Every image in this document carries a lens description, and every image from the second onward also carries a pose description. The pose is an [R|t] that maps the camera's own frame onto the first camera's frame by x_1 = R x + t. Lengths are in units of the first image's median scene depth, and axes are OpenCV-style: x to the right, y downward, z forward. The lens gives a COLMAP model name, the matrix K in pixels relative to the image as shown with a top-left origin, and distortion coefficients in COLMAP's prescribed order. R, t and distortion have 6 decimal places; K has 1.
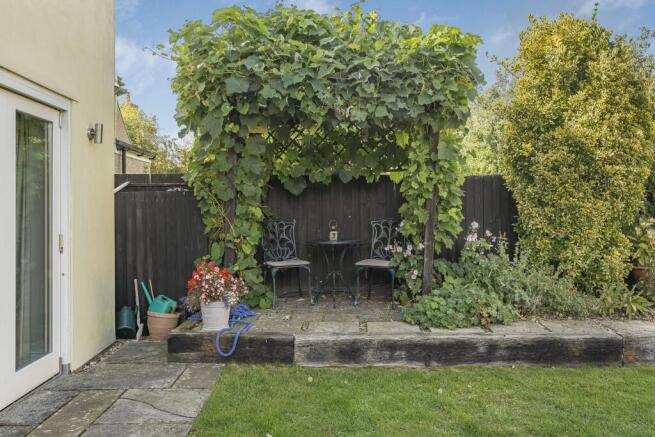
lens RADIAL K [[522.4, 0, 327.5], [0, 522.4, 218.5], [0, 0, 1]] dist [0.008850, 0.005625]
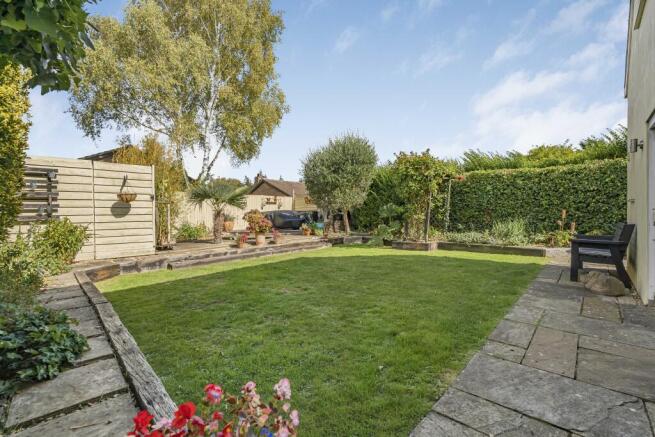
lens RADIAL K [[289.1, 0, 327.7], [0, 289.1, 219.7], [0, 0, 1]] dist [0.003201, -0.000221]
pose [[-0.718503, 0.004543, 0.695509, -0.311156], [0.037400, 0.998784, 0.032112, 0.006998], [-0.694518, 0.049085, -0.717799, 0.944621]]
